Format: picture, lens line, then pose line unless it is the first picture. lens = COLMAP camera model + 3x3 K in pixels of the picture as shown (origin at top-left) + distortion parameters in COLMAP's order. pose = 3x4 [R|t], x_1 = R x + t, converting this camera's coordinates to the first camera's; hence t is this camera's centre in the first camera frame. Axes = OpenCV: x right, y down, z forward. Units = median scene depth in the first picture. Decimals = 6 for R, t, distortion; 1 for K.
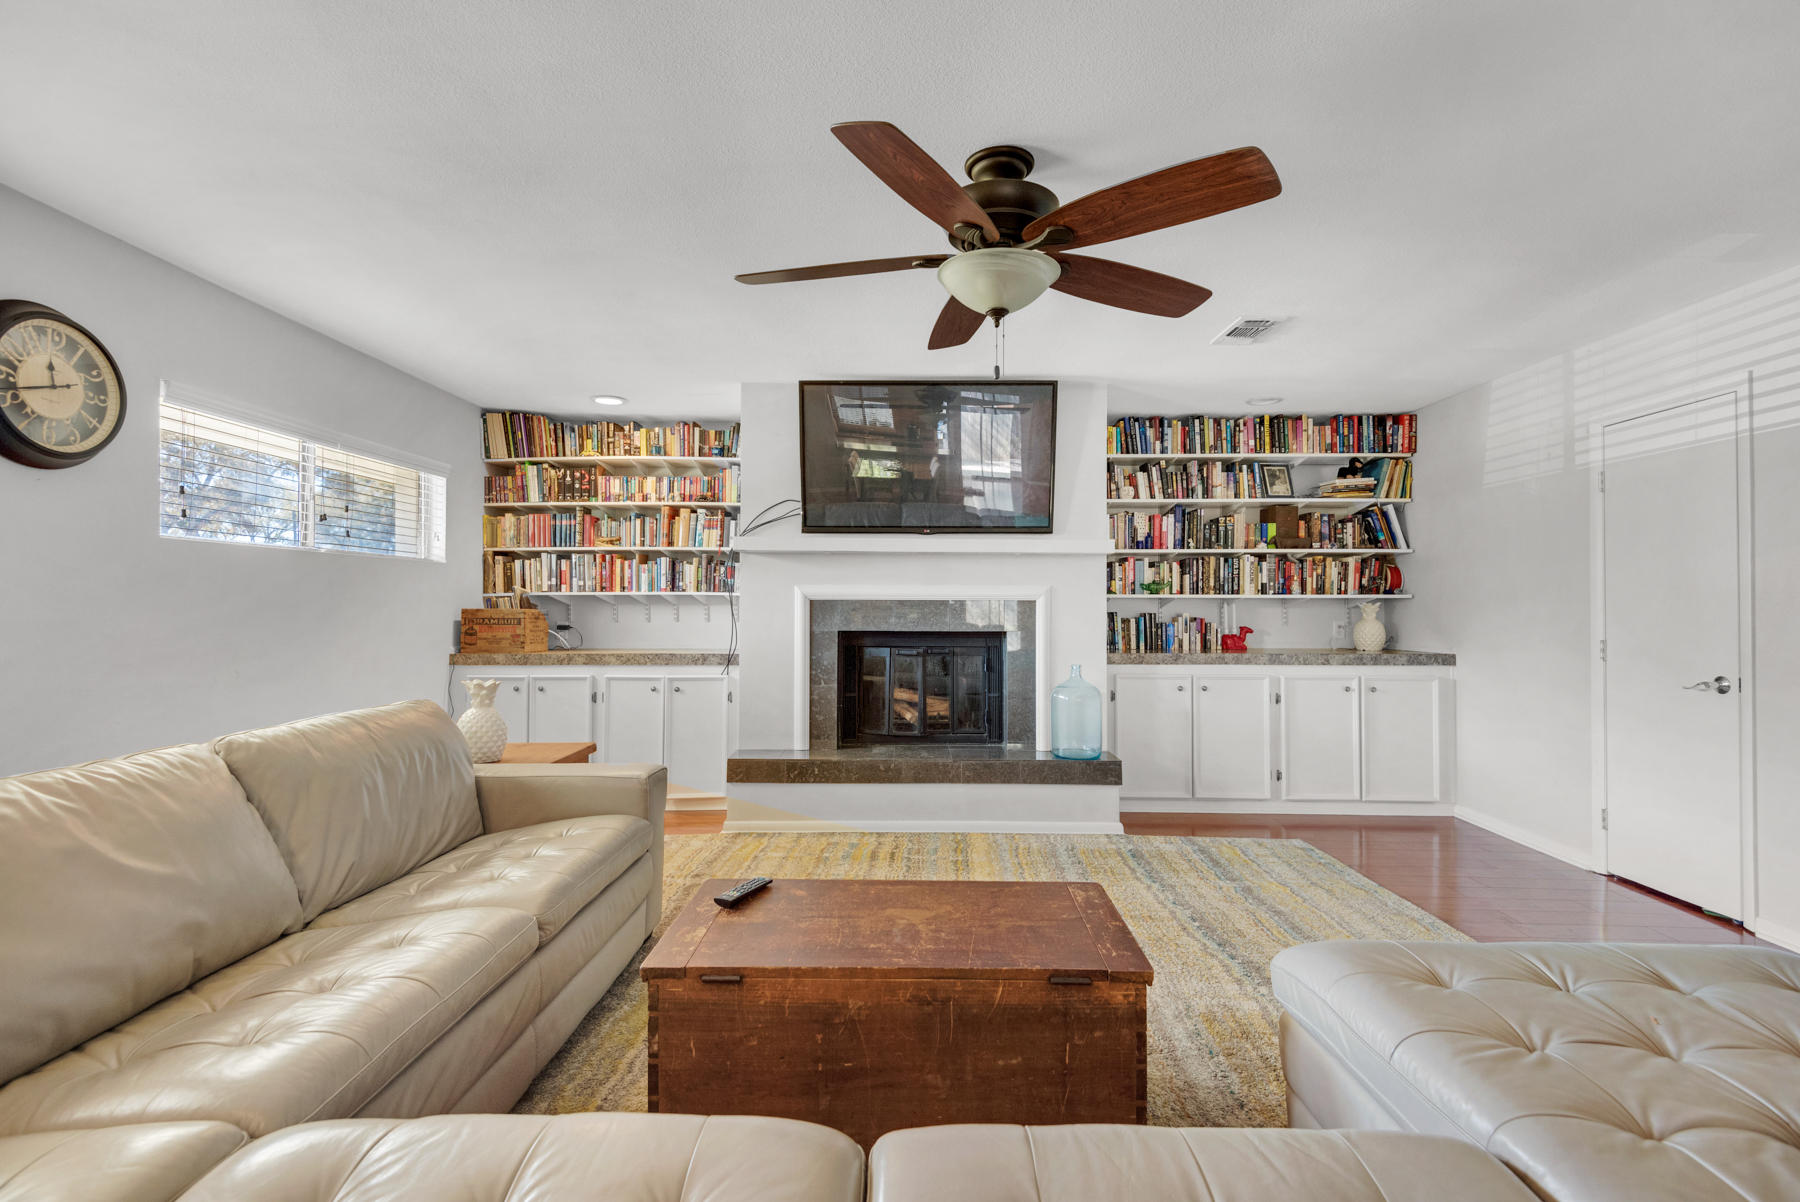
lens RADIAL K [[814.1, 0, 900.0], [0, 814.1, 601.0], [0, 0, 1]] dist [0.043707, -0.025021]
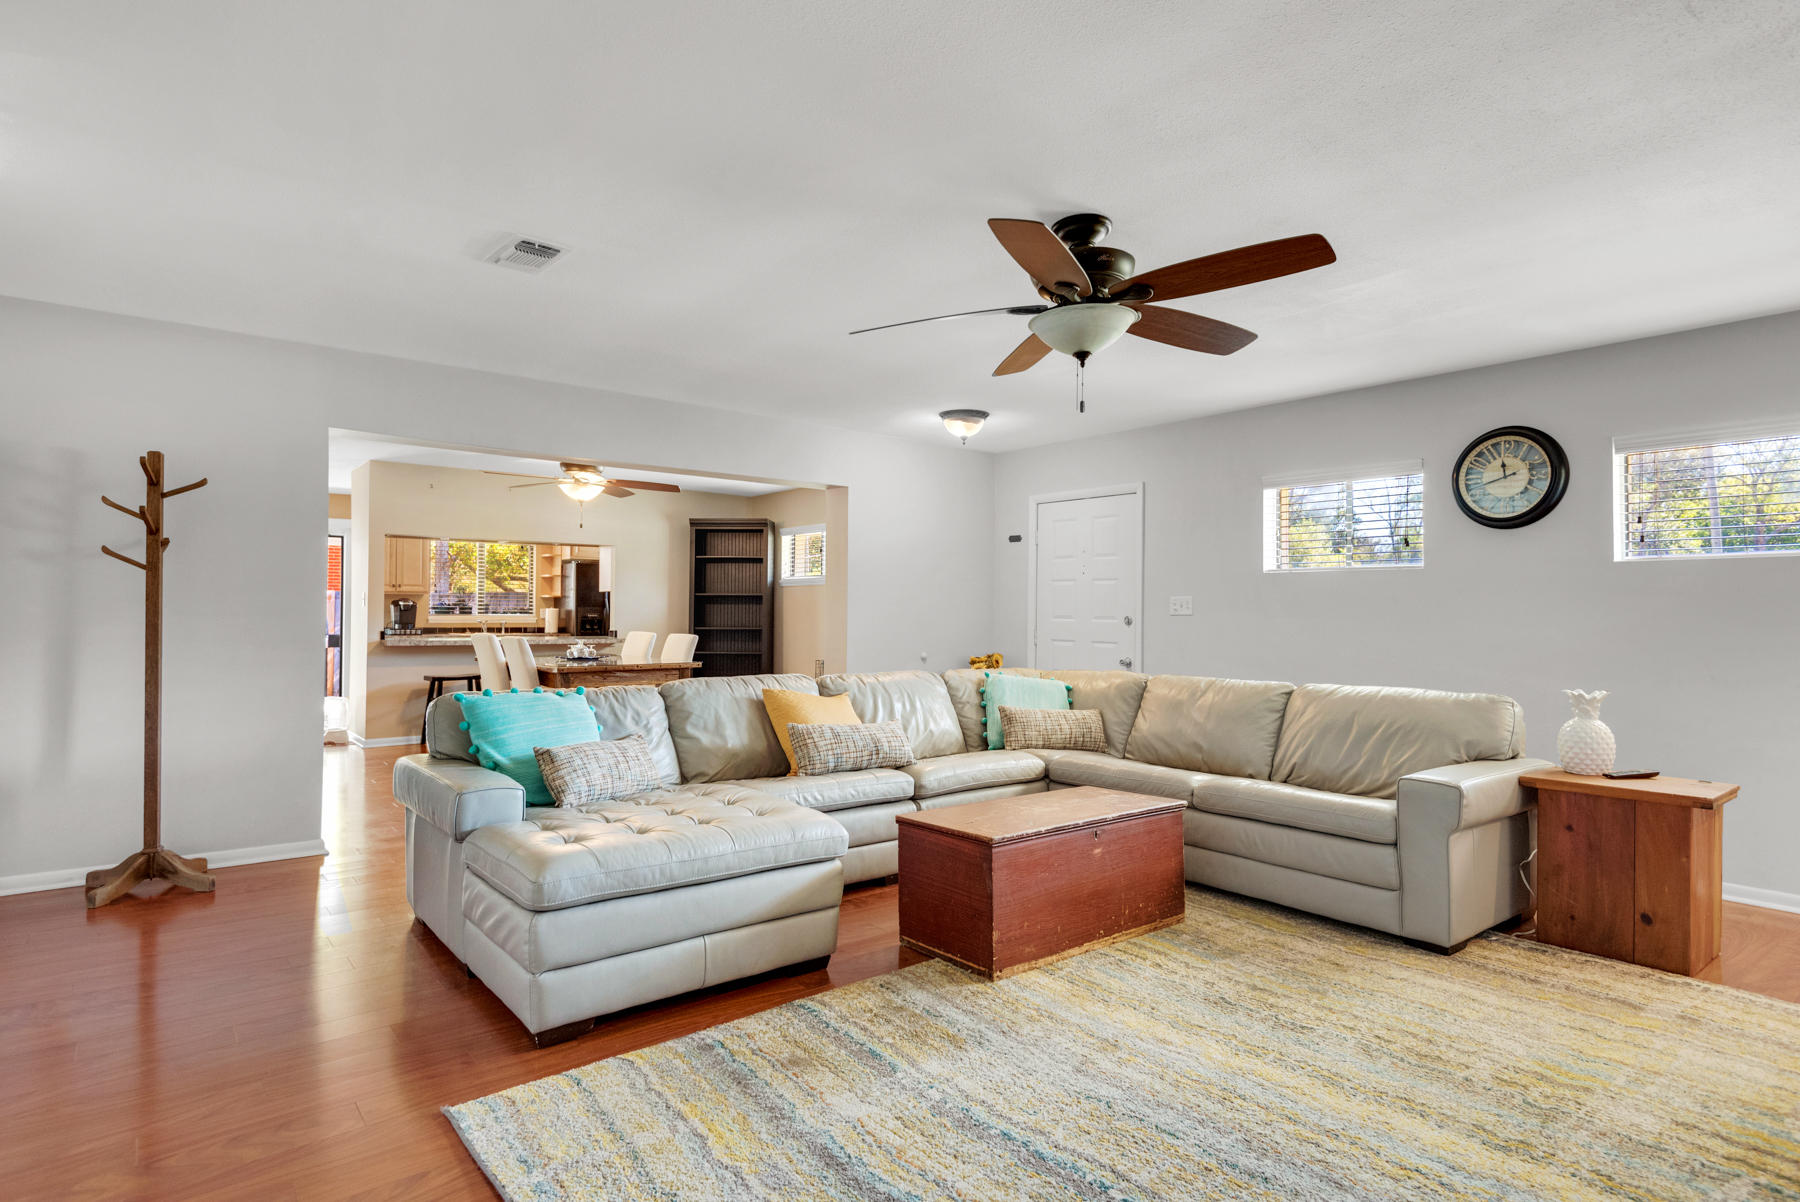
lens RADIAL K [[942.6, 0, 900.0], [0, 942.6, 601.0], [0, 0, 1]] dist [0.033031, 0.000087]
pose [[-0.763534, -0.013921, -0.645618, 0.515982], [-0.000013, 0.999768, -0.021542, 0.008571], [0.645768, -0.016440, -0.763357, 0.817371]]
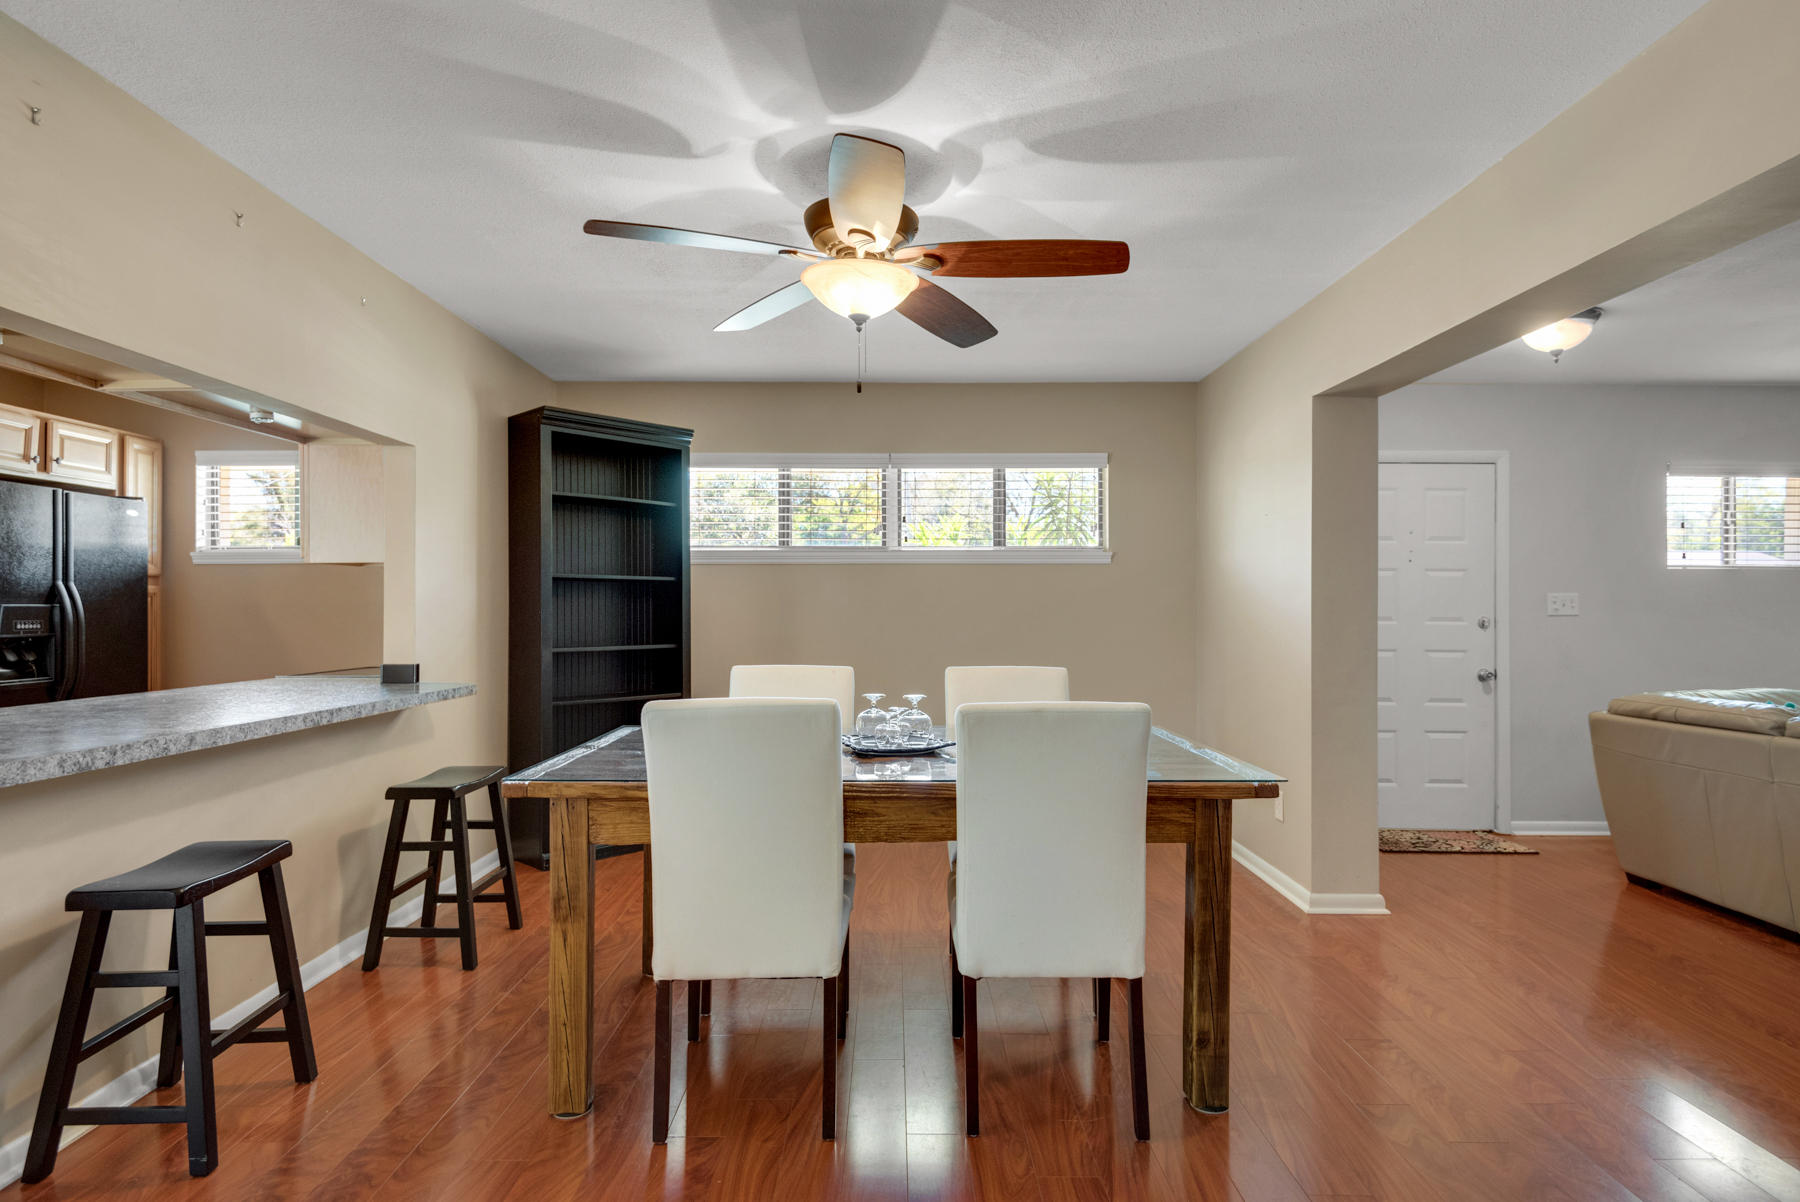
lens RADIAL K [[976.8, 0, 887.7], [0, 976.8, 602.2], [0, 0, 1]] dist [0.017711, -0.000583]
pose [[0.018517, -0.006218, -0.999809, 0.503202], [0.009059, 0.999941, -0.006051, -0.012865], [0.999788, -0.008945, 0.018572, -0.589057]]
